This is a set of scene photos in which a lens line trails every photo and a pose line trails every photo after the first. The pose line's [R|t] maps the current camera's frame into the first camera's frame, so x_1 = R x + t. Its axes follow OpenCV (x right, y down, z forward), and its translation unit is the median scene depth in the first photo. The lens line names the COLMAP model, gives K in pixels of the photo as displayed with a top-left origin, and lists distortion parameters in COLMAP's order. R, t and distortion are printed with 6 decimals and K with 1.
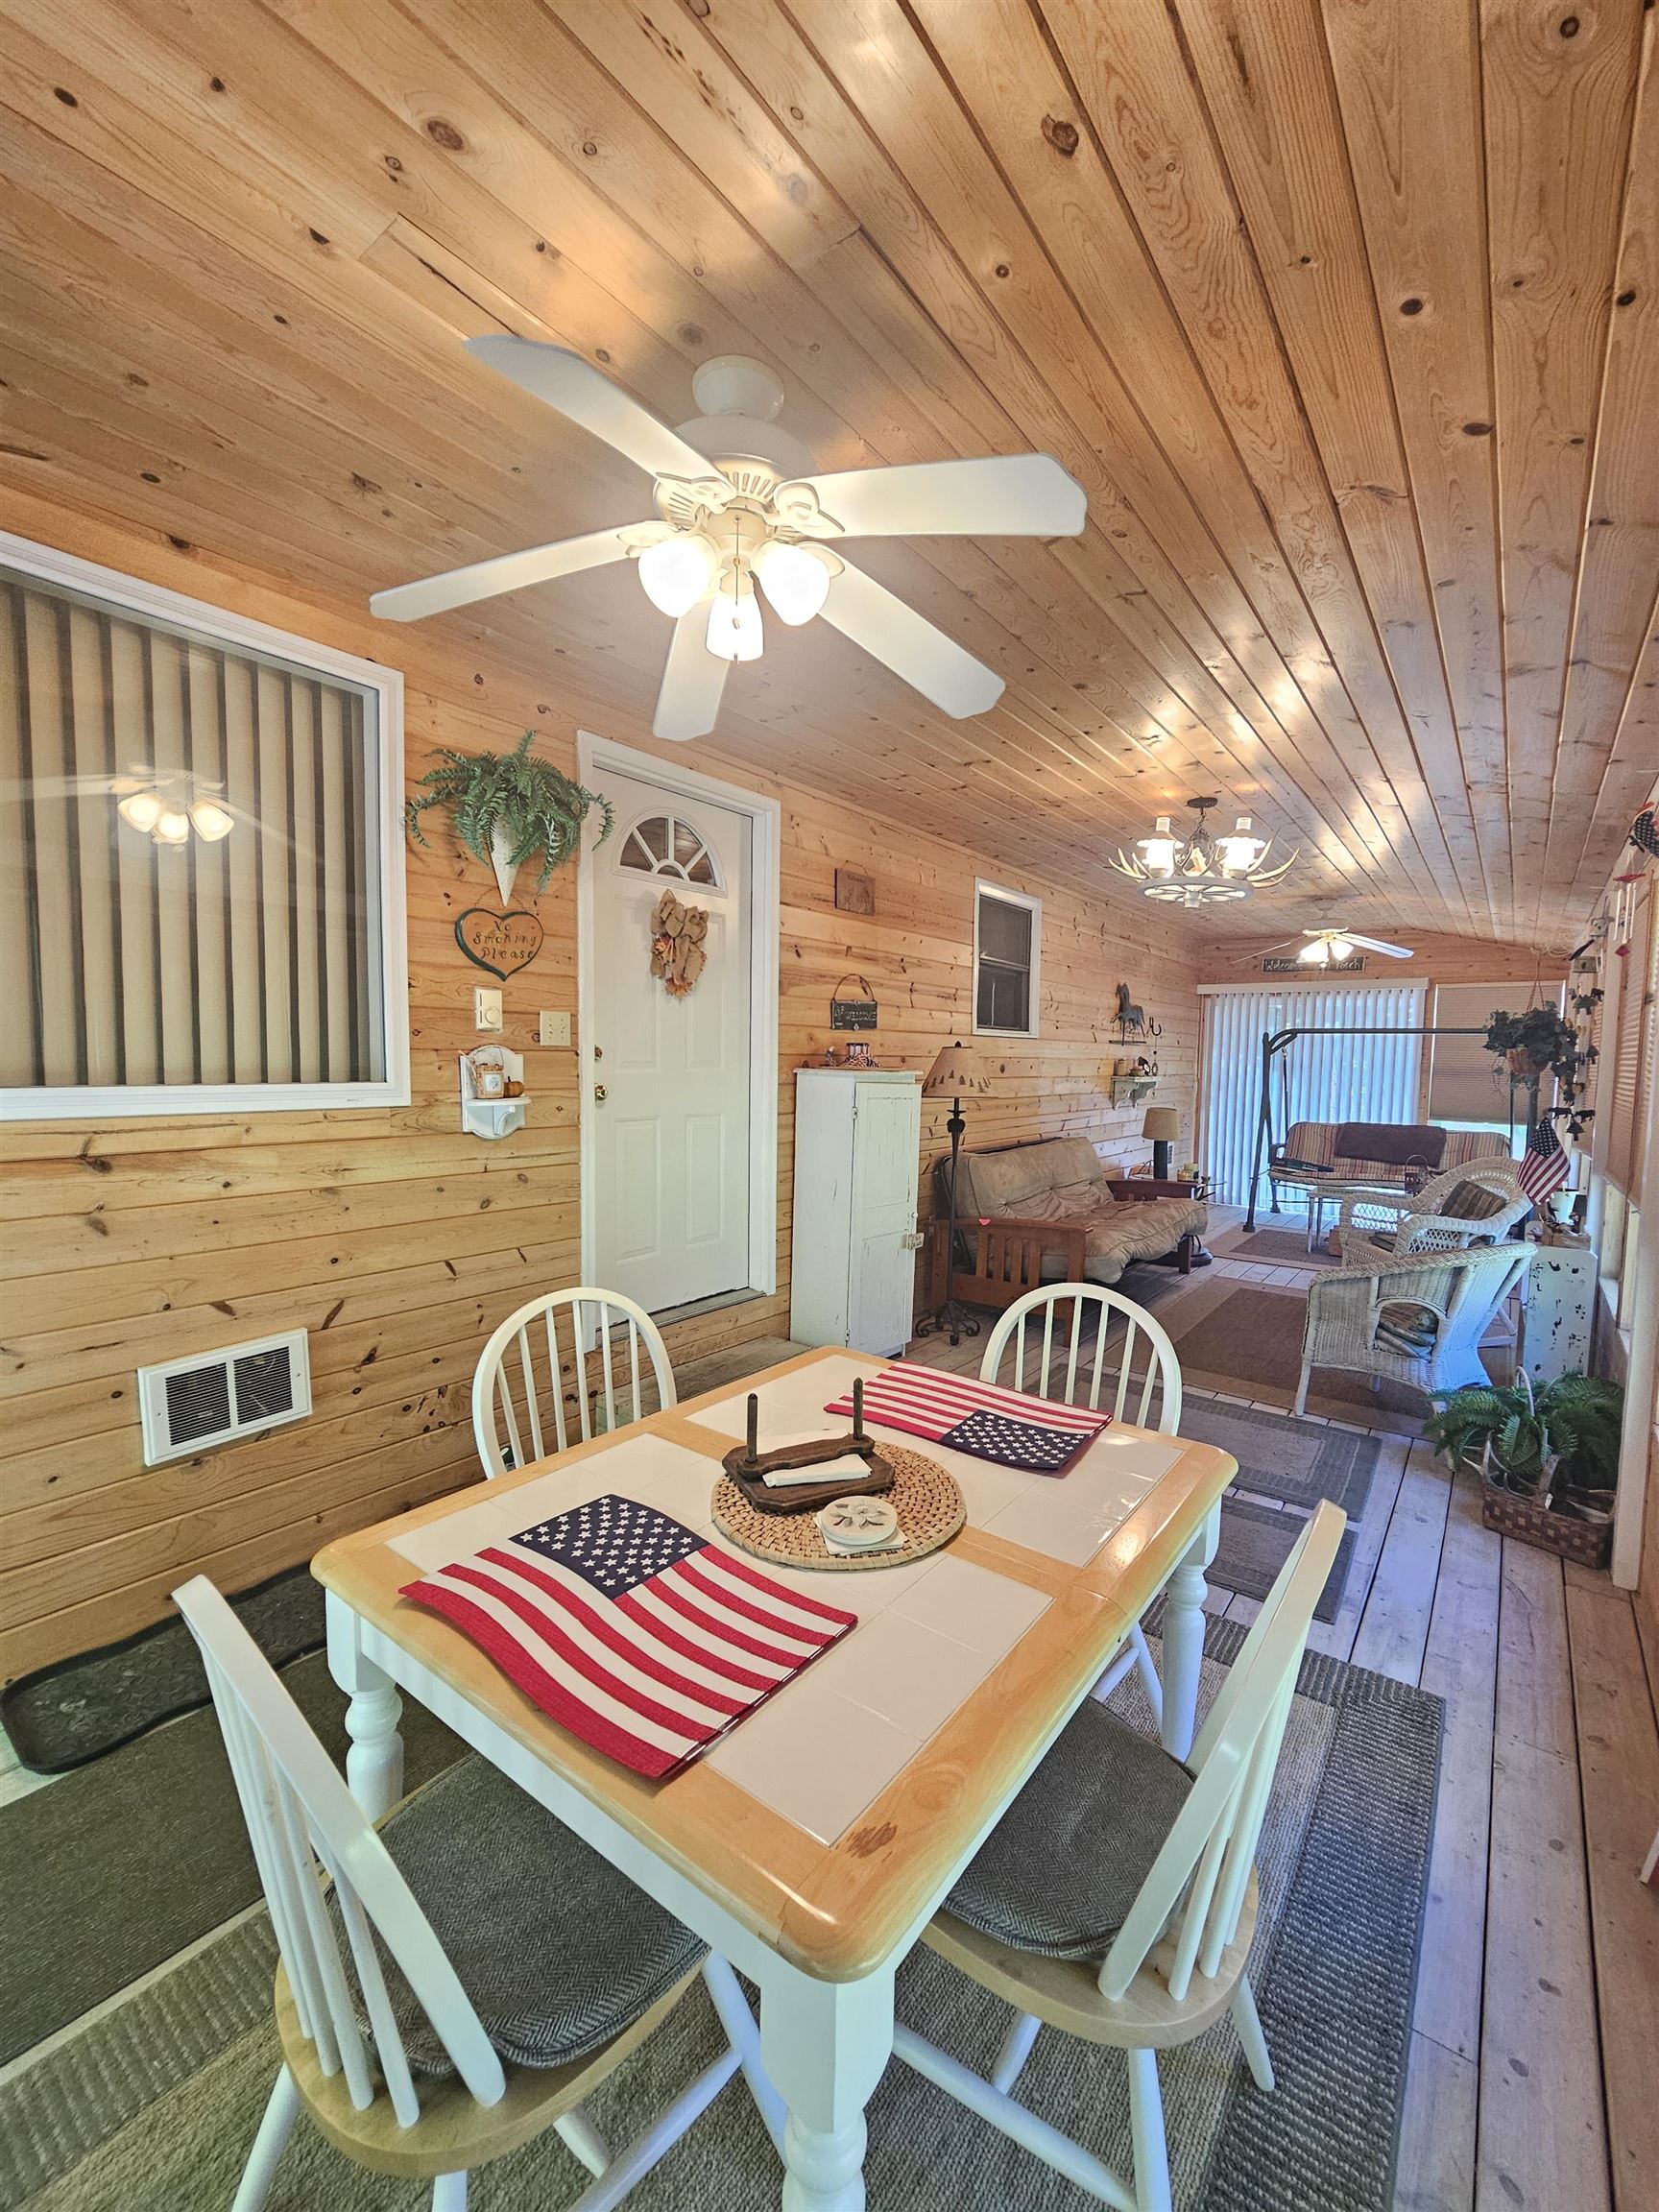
lens RADIAL K [[906.9, 0, 829.5], [0, 906.9, 1106.0], [0, 0, 1]] dist [-0.000746, -0.000331]
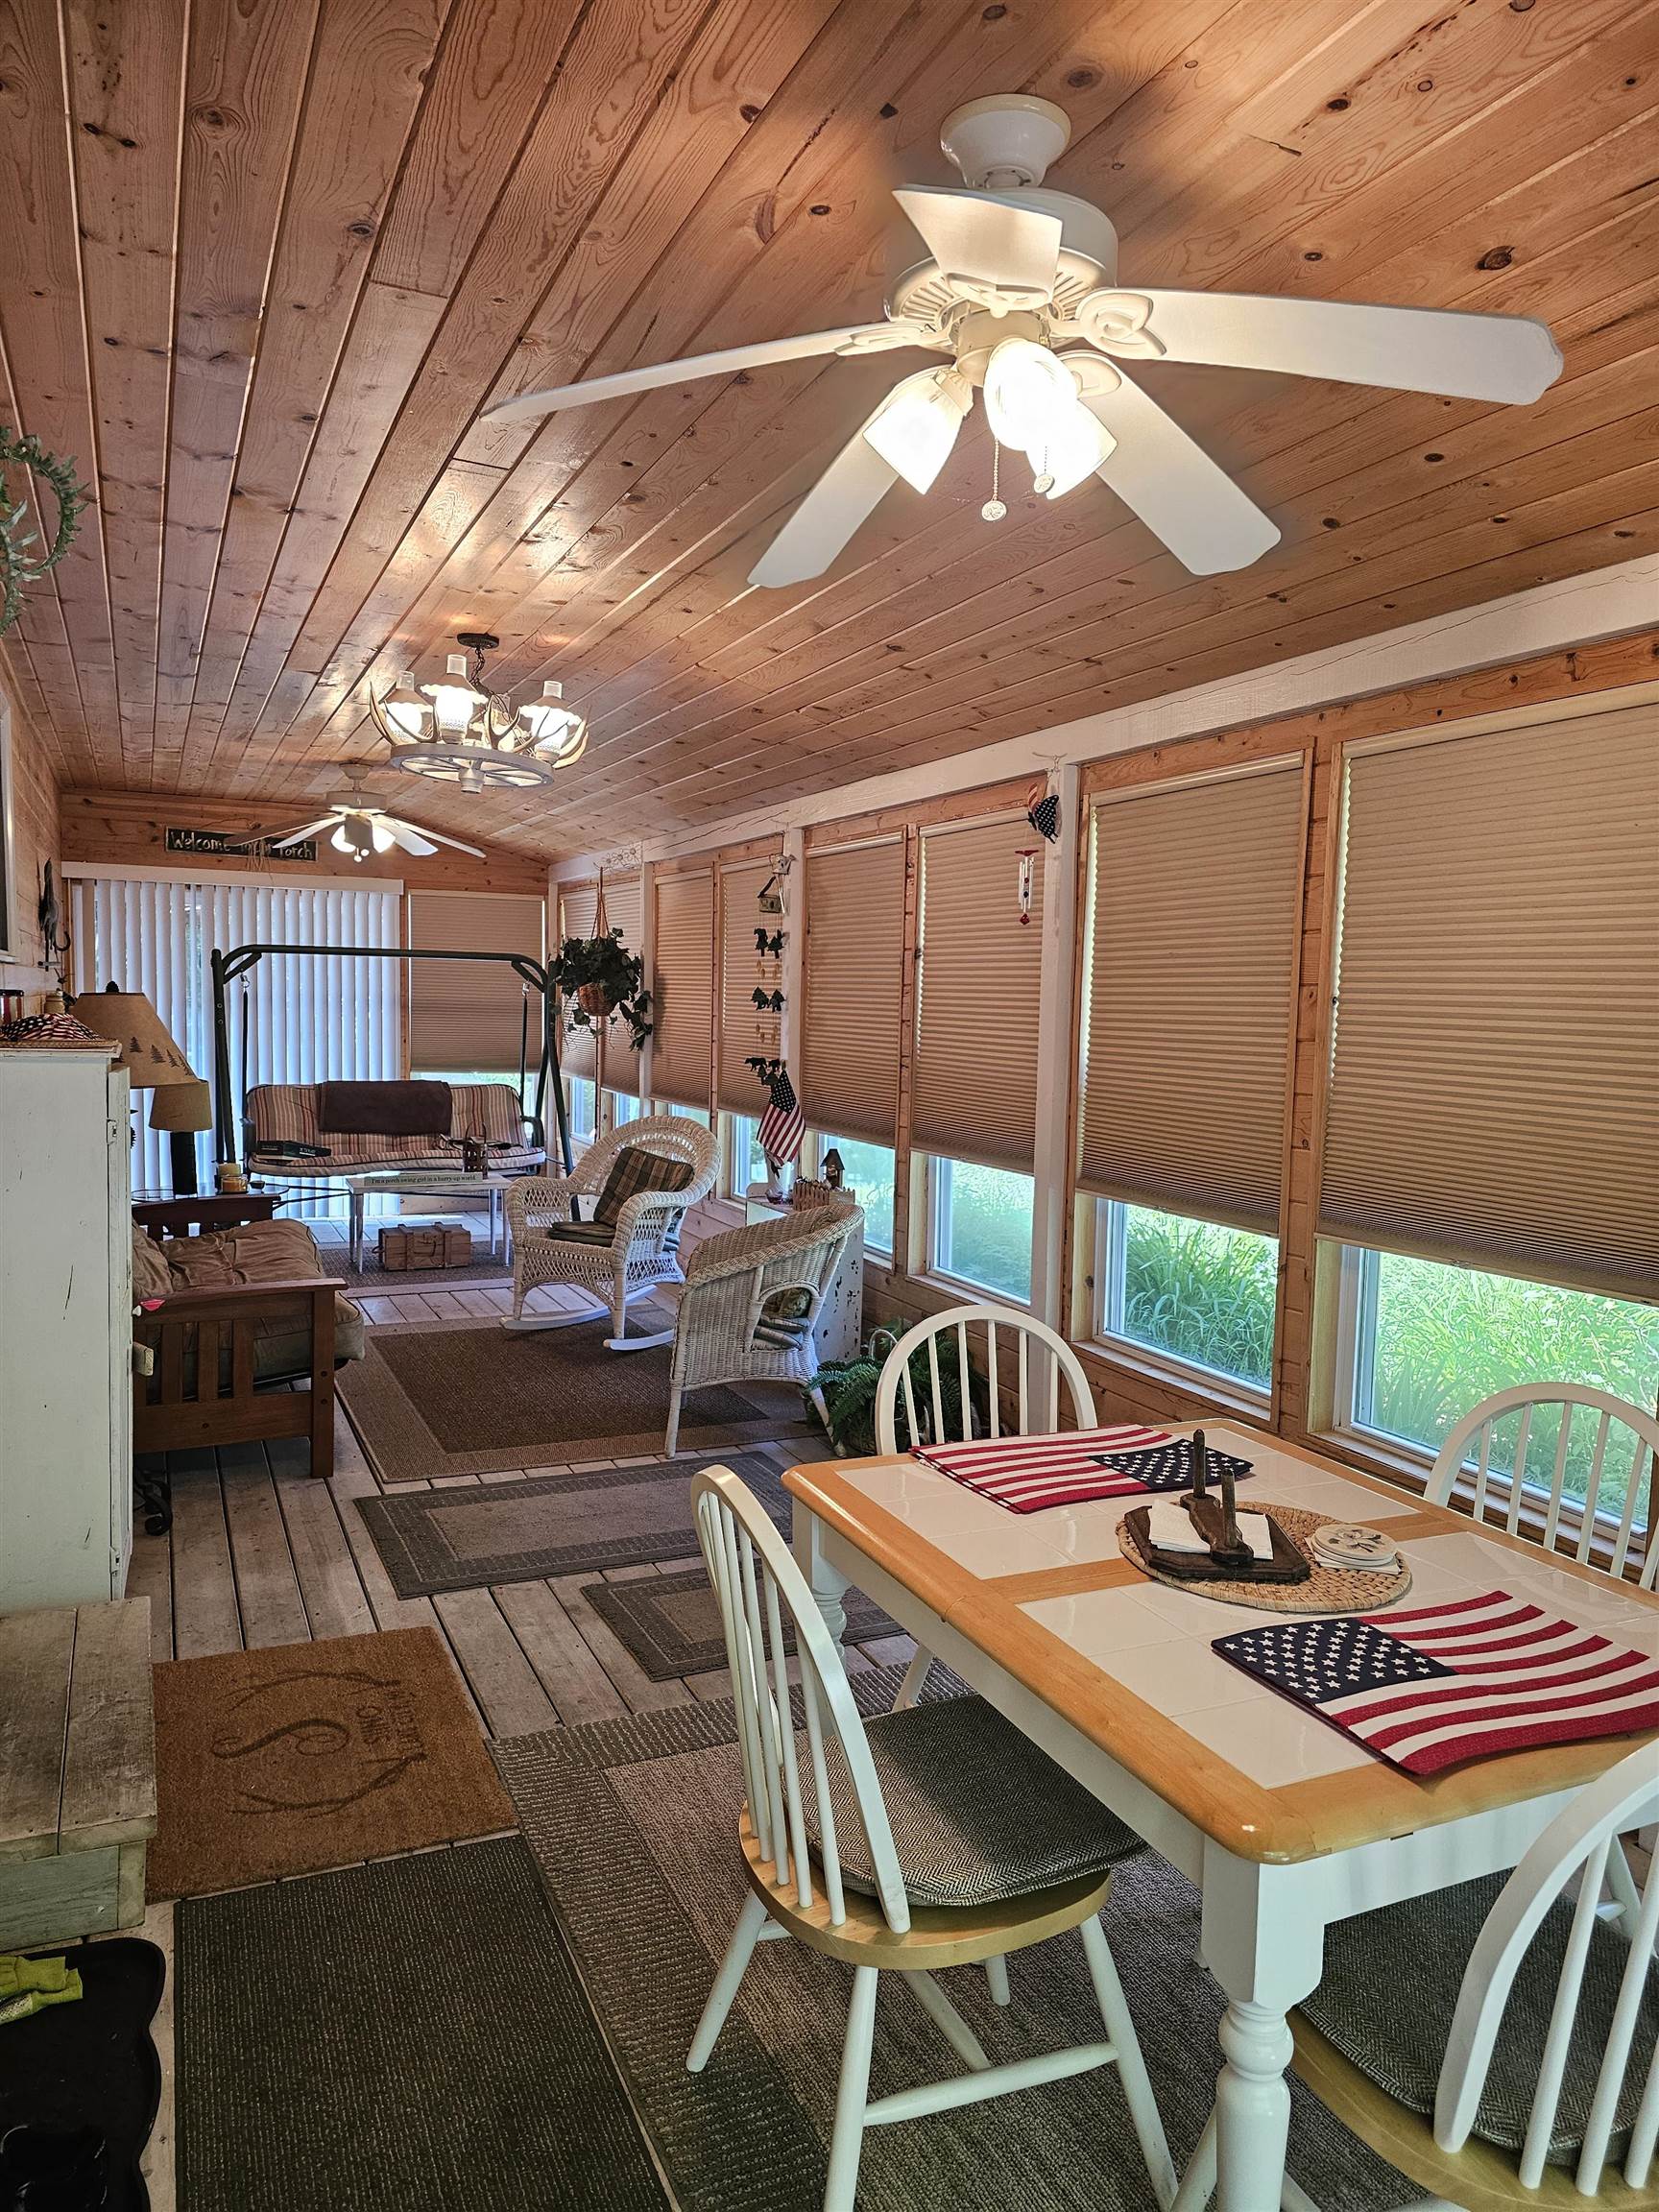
lens RADIAL K [[1484.0, 0, 820.5], [0, 1484.0, 1109.3], [0, 0, 1]] dist [0.094153, -0.140318]
pose [[0.479073, -0.075415, 0.874530, -0.598094], [0.036904, 0.997152, 0.065773, -0.052223], [-0.876999, 0.000764, 0.480491, 0.264827]]
